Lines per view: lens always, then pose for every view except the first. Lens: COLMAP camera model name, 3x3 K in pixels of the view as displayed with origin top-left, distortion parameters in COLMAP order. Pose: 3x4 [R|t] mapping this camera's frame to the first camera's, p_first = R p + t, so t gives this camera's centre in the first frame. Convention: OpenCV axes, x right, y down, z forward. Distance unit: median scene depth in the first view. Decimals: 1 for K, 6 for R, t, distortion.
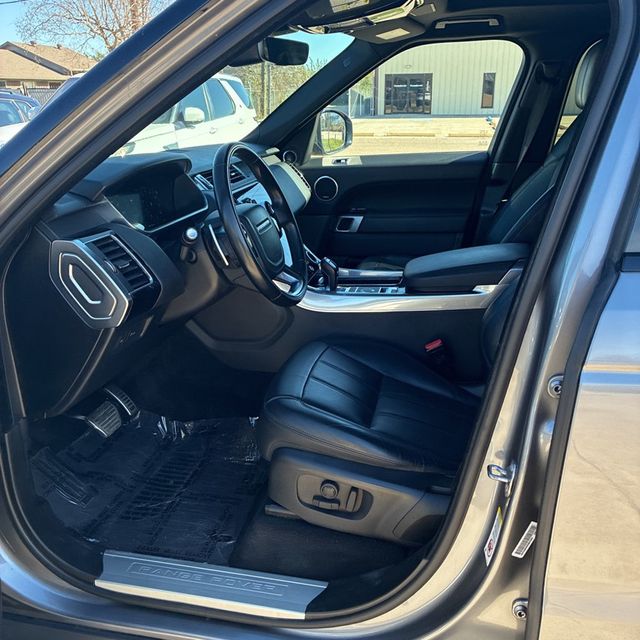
lens RADIAL K [[651.2, 0, 310.4], [0, 651.2, 317.8], [0, 0, 1]] dist [0.023238, -0.004040]
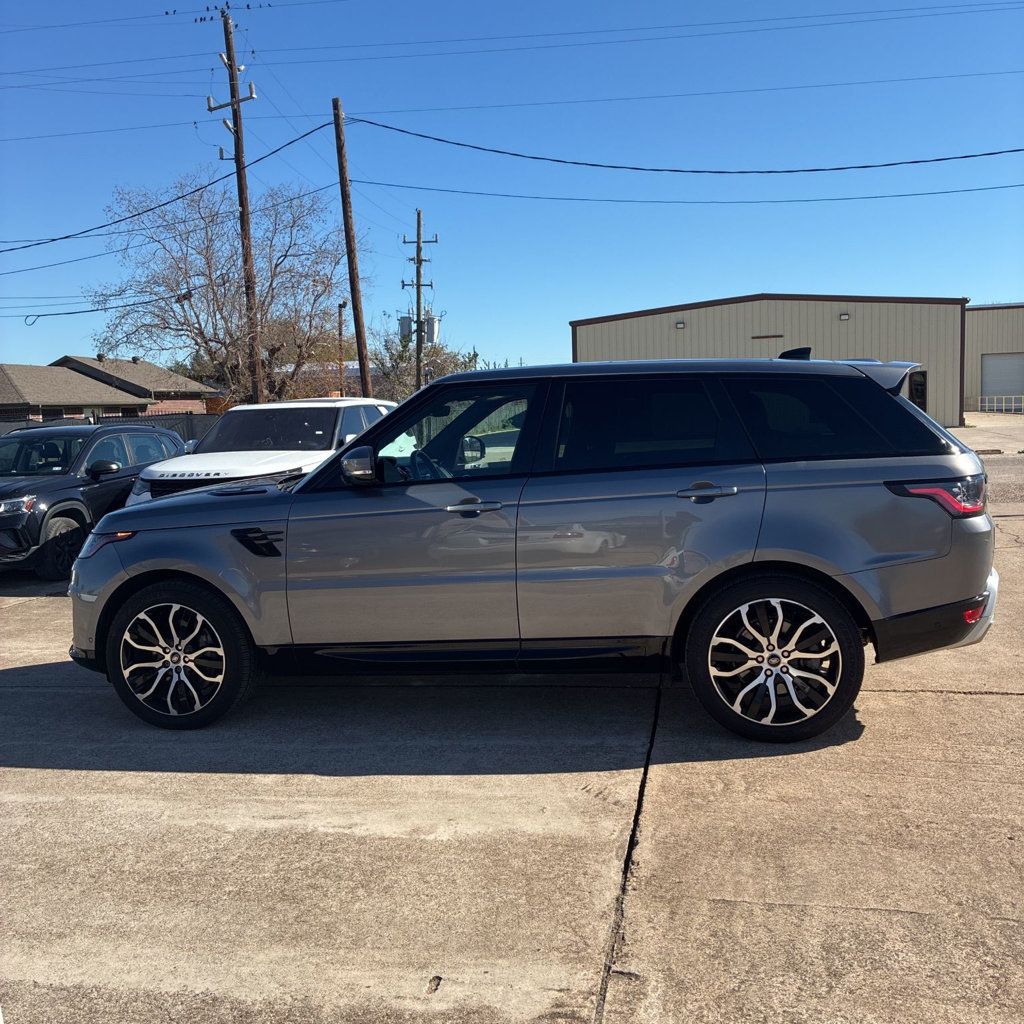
lens RADIAL K [[1042.1, 0, 507.0], [0, 1042.1, 495.8], [0, 0, 1]] dist [0.016618, -0.006814]
pose [[0.999539, -0.027837, 0.012126, 0.007192], [0.029964, 0.968913, -0.245579, 0.037529], [-0.004913, 0.245829, 0.969301, -0.119480]]
